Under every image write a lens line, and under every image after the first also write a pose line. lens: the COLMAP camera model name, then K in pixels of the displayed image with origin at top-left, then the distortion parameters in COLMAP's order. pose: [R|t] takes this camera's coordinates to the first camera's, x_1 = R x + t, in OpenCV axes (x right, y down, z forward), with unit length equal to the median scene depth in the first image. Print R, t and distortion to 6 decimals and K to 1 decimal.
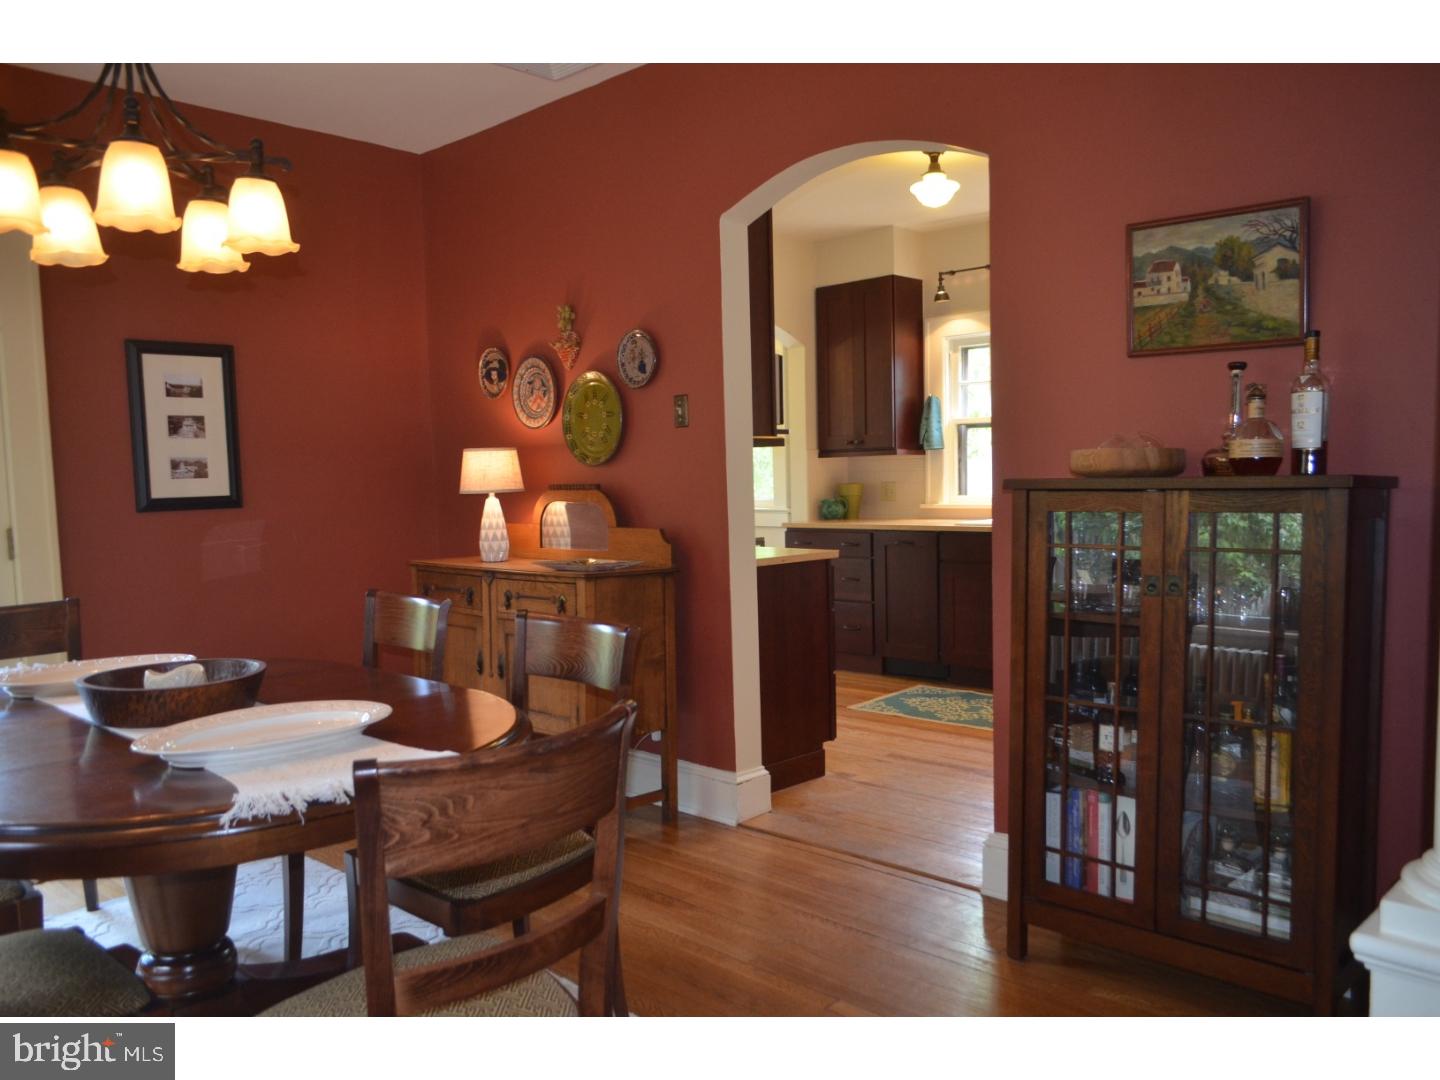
lens RADIAL K [[1121.4, 0, 724.8], [0, 1121.4, 531.2], [0, 0, 1]] dist [-0.006217, 0.007864]
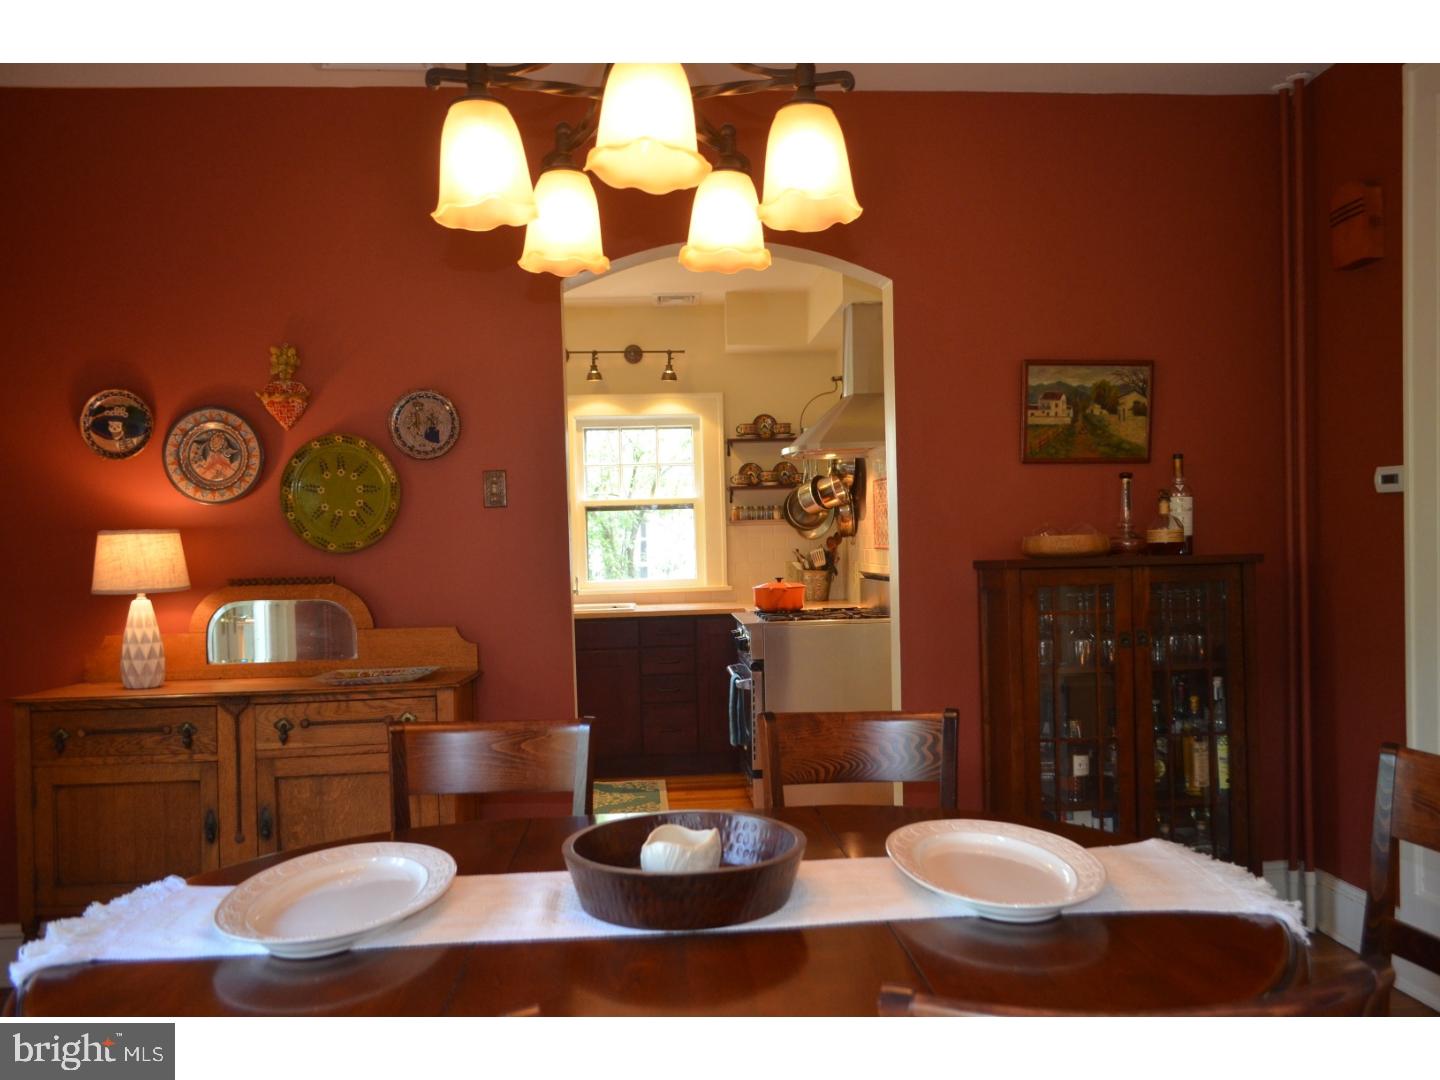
lens RADIAL K [[1121.4, 0, 722.1], [0, 1121.4, 553.9], [0, 0, 1]] dist [-0.006217, 0.007864]
pose [[0.673334, -0.012022, 0.739241, -0.810640], [0.047775, 0.998486, -0.027278, -0.034344], [-0.737793, 0.053685, 0.672889, 0.404309]]
